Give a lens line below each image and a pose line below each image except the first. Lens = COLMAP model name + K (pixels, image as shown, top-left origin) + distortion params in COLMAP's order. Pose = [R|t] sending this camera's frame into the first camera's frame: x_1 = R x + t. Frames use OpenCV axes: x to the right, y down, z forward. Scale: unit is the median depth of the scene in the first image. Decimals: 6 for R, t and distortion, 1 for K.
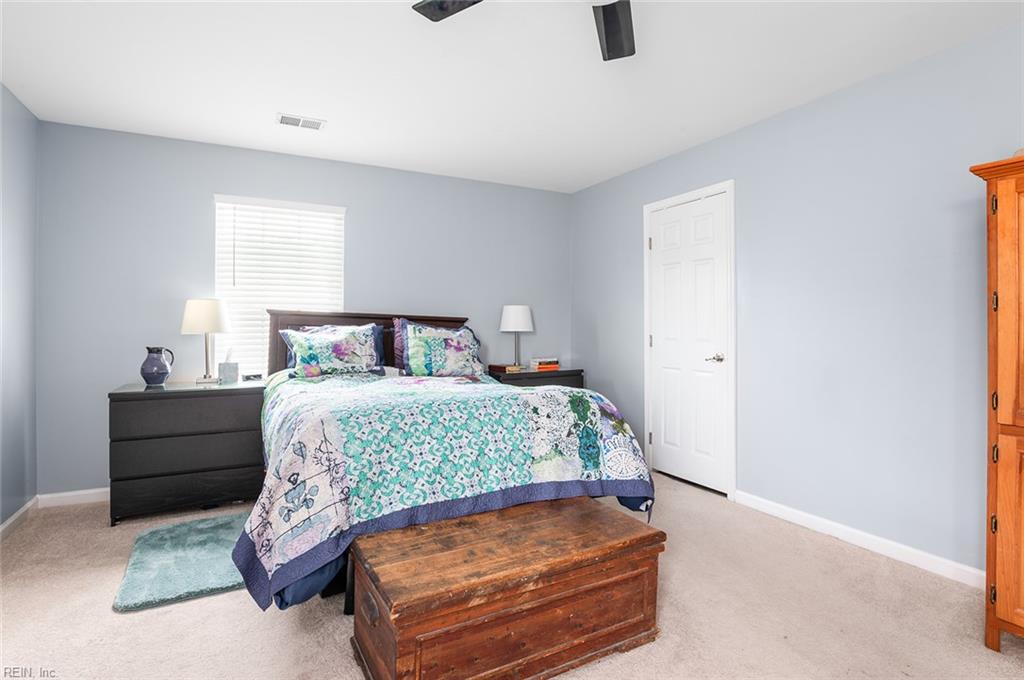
lens RADIAL K [[498.5, 0, 512.0], [0, 498.5, 340.0], [0, 0, 1]] dist [-0.036818, 0.000183]
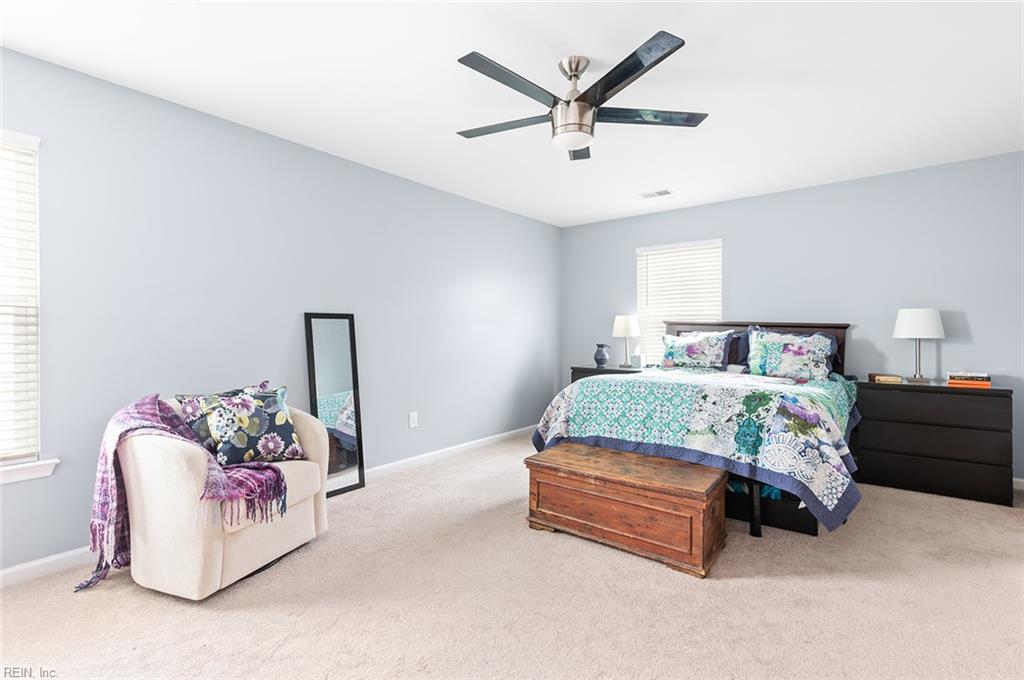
lens RADIAL K [[478.2, 0, 512.0], [0, 478.2, 340.0], [0, 0, 1]] dist [-0.000288, -0.000062]
pose [[0.410330, 0.016454, -0.911789, 0.670350], [-0.025563, 0.999652, 0.006535, -0.002374], [0.911579, 0.020627, 0.410607, 0.015490]]
